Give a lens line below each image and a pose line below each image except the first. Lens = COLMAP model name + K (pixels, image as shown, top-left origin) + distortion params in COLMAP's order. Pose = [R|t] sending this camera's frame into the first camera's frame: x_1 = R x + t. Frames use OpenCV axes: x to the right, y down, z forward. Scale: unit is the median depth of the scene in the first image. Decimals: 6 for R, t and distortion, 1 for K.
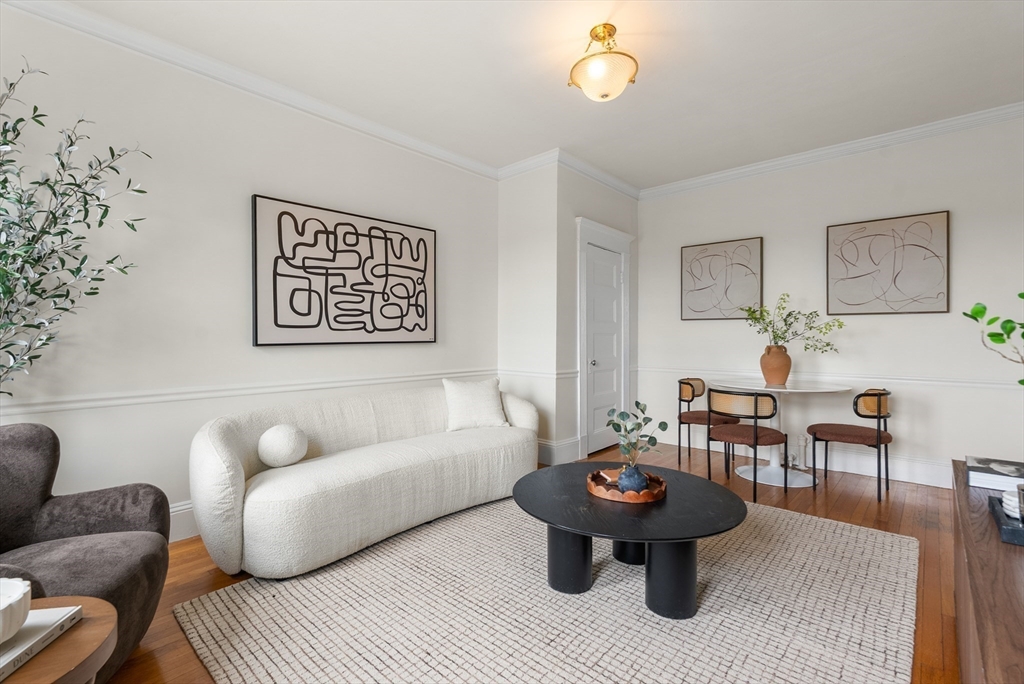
lens RADIAL K [[465.6, 0, 514.7], [0, 465.6, 331.9], [0, 0, 1]] dist [0.000666, 0.000335]
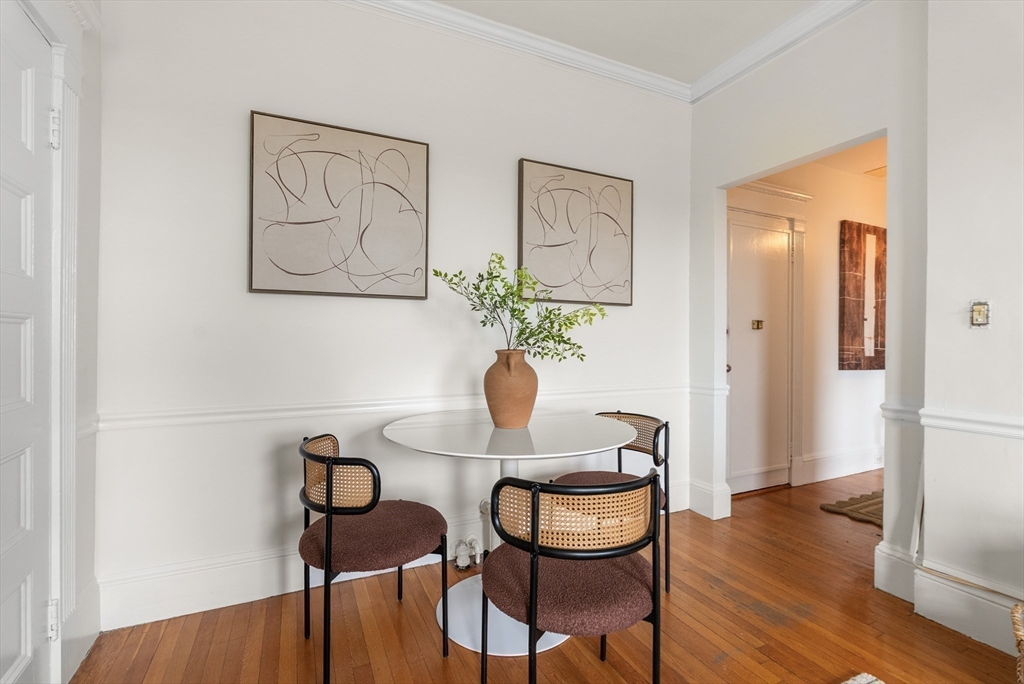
lens RADIAL K [[465.6, 0, 508.7], [0, 465.6, 337.8], [0, 0, 1]] dist [0.000666, 0.000335]
pose [[0.388292, 0.004487, 0.921526, 0.102887], [-0.012421, 0.999923, 0.000365, 0.016697], [-0.921453, -0.011588, 0.388317, 0.888878]]
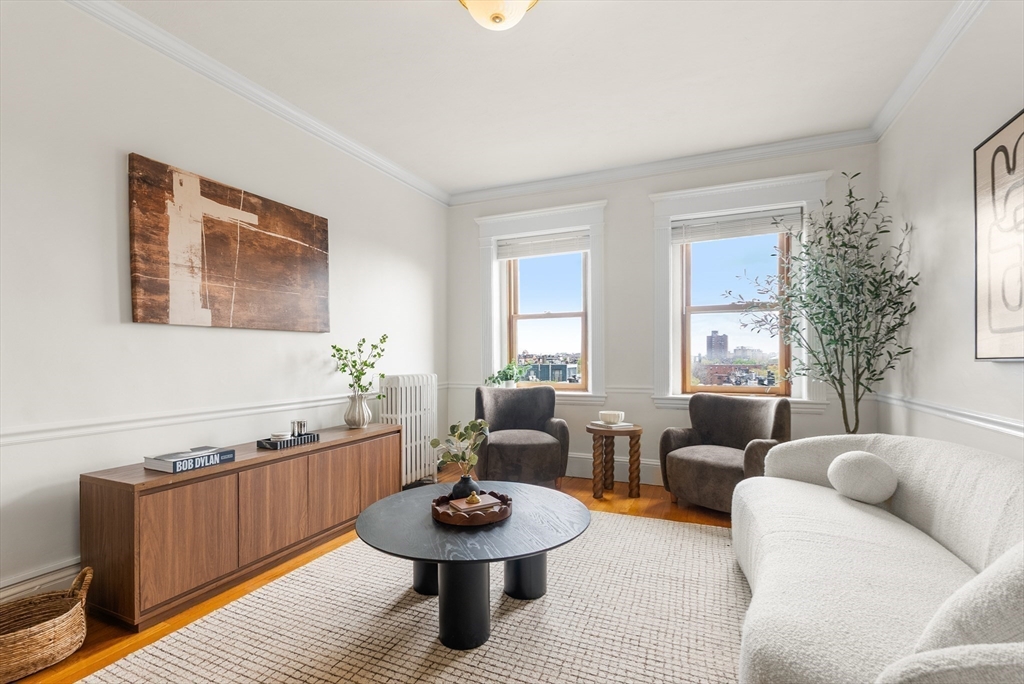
lens RADIAL K [[465.6, 0, 508.4], [0, 465.6, 358.7], [0, 0, 1]] dist [0.000666, 0.000335]
pose [[-0.950759, 0.007884, -0.309830, 0.288735], [0.009970, 0.999937, -0.005151, 0.019224], [0.309770, -0.007987, -0.950778, 1.208327]]
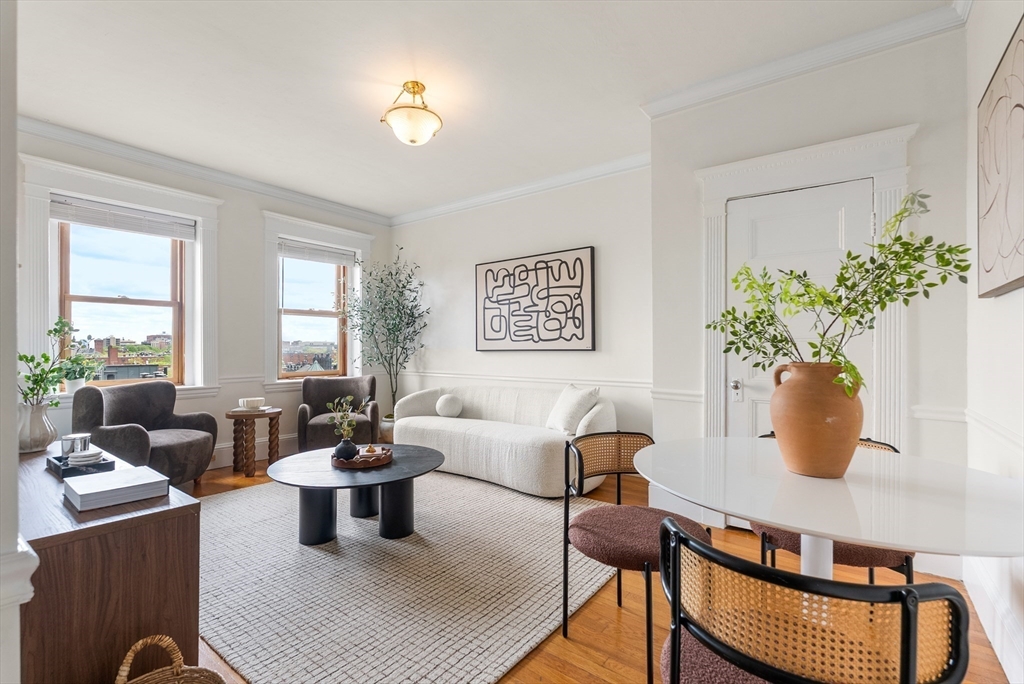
lens RADIAL K [[465.6, 0, 511.3], [0, 465.6, 341.2], [0, 0, 1]] dist [0.000666, 0.000335]
pose [[0.078191, -0.014418, -0.996834, 0.990720], [0.010720, 0.999850, -0.013621, 0.014851], [0.996881, -0.009622, 0.078334, 0.822874]]
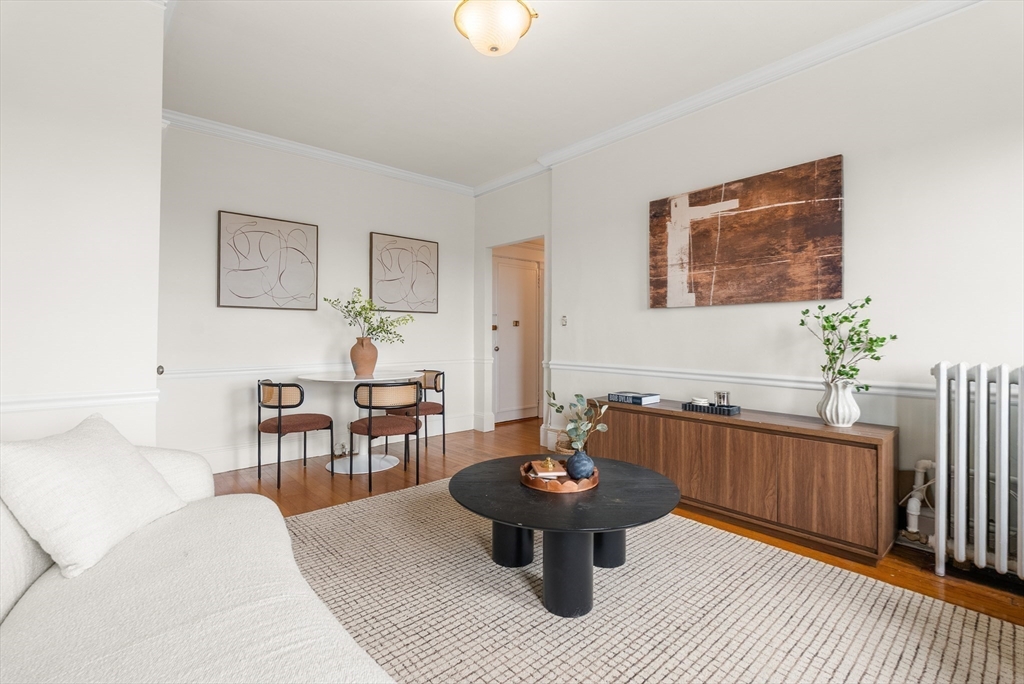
lens RADIAL K [[465.6, 0, 510.2], [0, 465.6, 329.2], [0, 0, 1]] dist [0.000666, 0.000335]
pose [[0.112280, 0.008828, 0.993637, -0.473977], [-0.009797, 0.999922, -0.007777, 0.016687], [-0.993628, -0.008862, 0.112357, 0.620071]]
